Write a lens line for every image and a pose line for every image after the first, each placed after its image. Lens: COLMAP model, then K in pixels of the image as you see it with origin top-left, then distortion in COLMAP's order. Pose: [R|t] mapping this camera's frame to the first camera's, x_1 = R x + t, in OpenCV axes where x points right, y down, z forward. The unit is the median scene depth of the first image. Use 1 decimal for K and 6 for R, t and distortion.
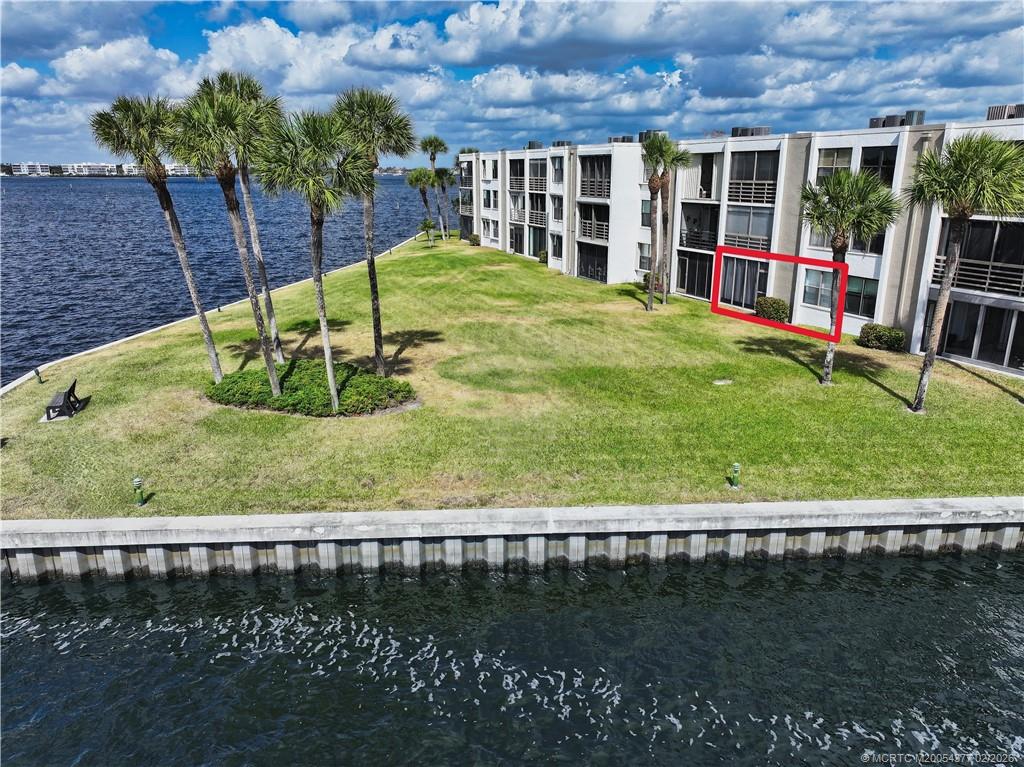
lens RADIAL K [[734.6, 0, 512.0], [0, 734.6, 383.5], [0, 0, 1]] dist [0.003919, 0.001100]
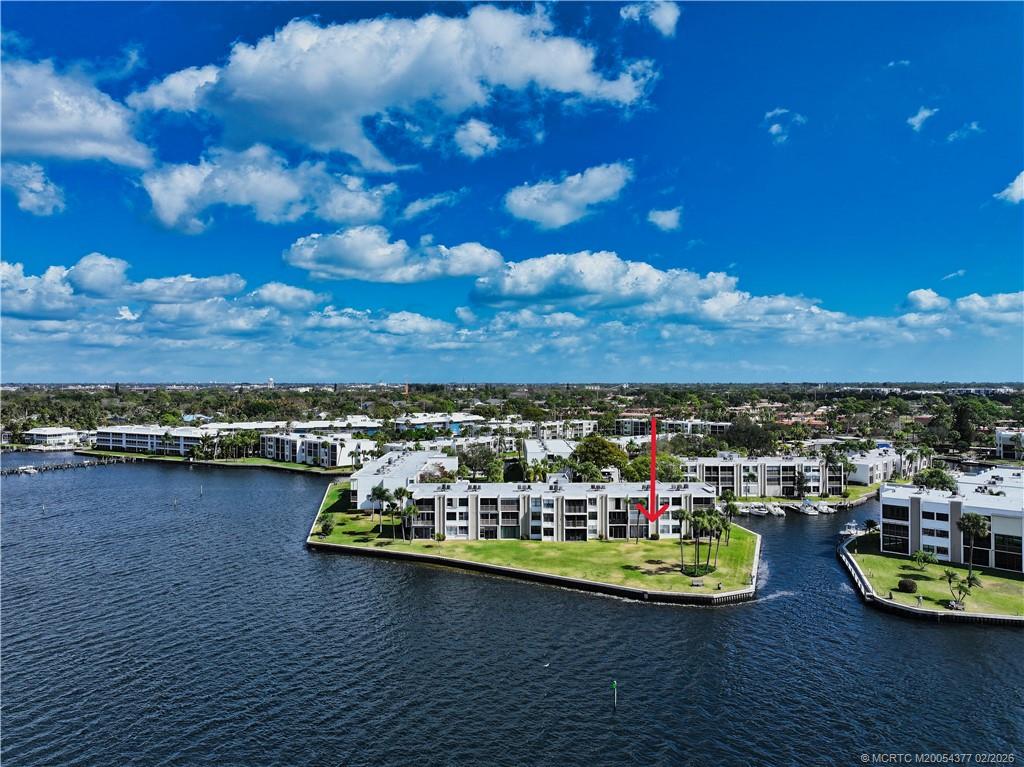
lens RADIAL K [[734.6, 0, 512.0], [0, 734.6, 383.5], [0, 0, 1]] dist [0.003919, 0.001100]
pose [[0.379080, -0.006128, 0.925344, -3.440247], [0.258108, 0.960992, -0.099374, -0.668659], [-0.888639, 0.276509, 0.365874, 0.008284]]
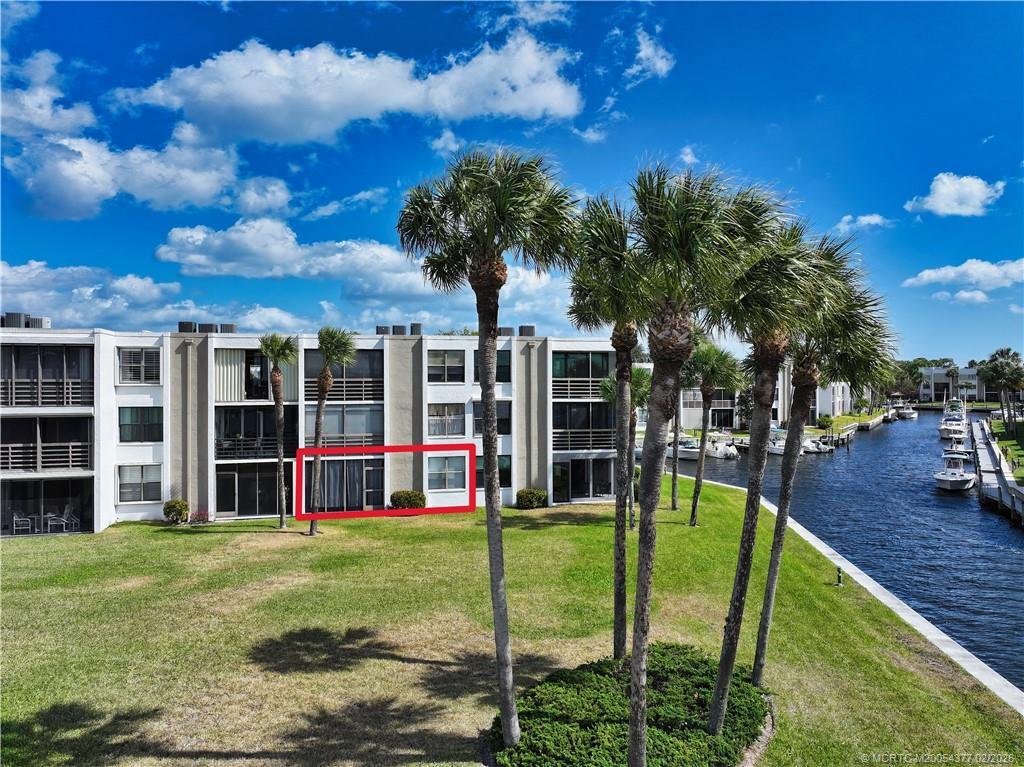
lens RADIAL K [[734.6, 0, 512.0], [0, 734.6, 383.5], [0, 0, 1]] dist [0.003919, 0.001100]
pose [[0.166835, -0.007502, 0.985956, -0.578526], [0.276141, 0.960308, -0.039419, -0.169474], [-0.946526, 0.278840, 0.162284, 0.631241]]
